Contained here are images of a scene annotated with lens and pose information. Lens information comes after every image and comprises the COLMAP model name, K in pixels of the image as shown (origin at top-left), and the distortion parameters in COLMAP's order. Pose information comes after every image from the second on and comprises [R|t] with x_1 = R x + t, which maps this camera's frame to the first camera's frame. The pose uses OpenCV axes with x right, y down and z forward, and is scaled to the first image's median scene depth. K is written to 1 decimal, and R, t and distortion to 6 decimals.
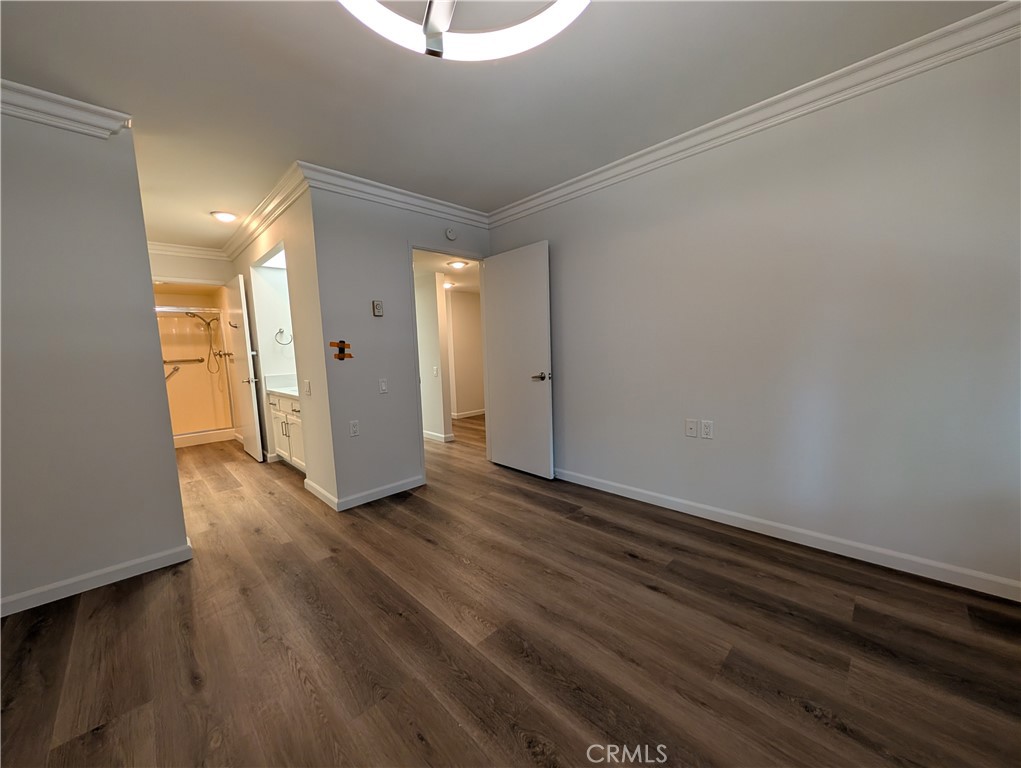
lens RADIAL K [[393.5, 0, 509.7], [0, 393.5, 388.7], [0, 0, 1]] dist [-0.000271, -0.000016]
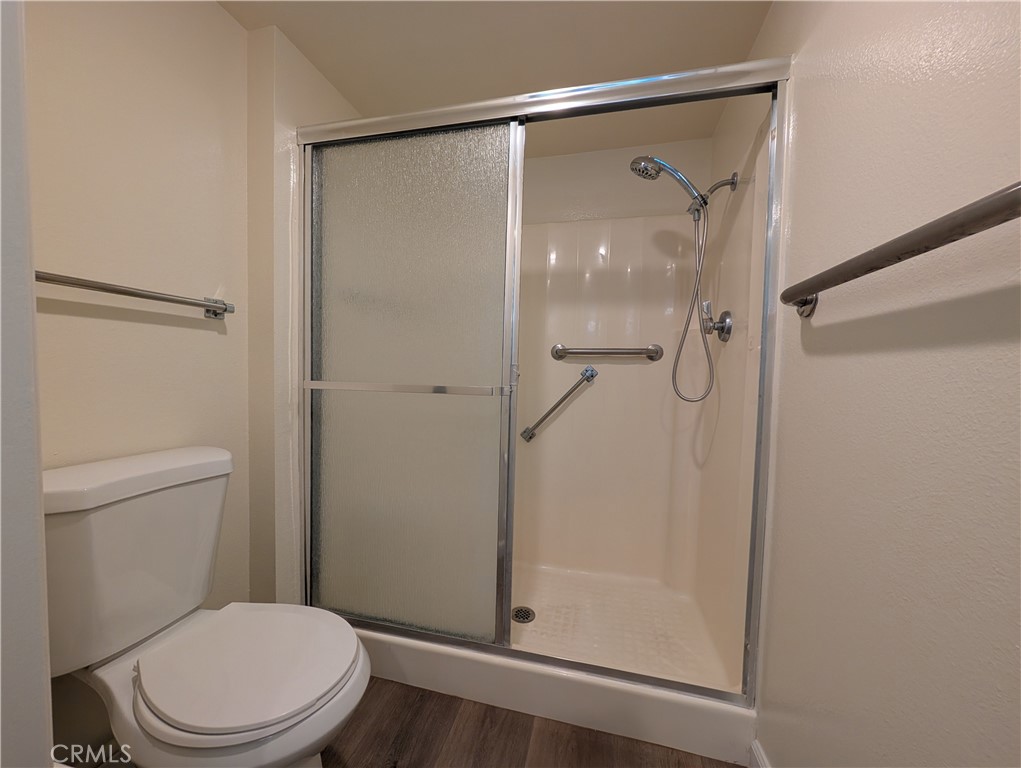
lens RADIAL K [[393.5, 0, 509.7], [0, 393.5, 388.7], [0, 0, 1]] dist [-0.000271, -0.000016]
pose [[0.540305, 0.092769, -0.836340, -0.599570], [-0.131513, 0.991000, 0.024962, -0.038640], [0.831129, 0.096502, 0.547642, 0.758500]]
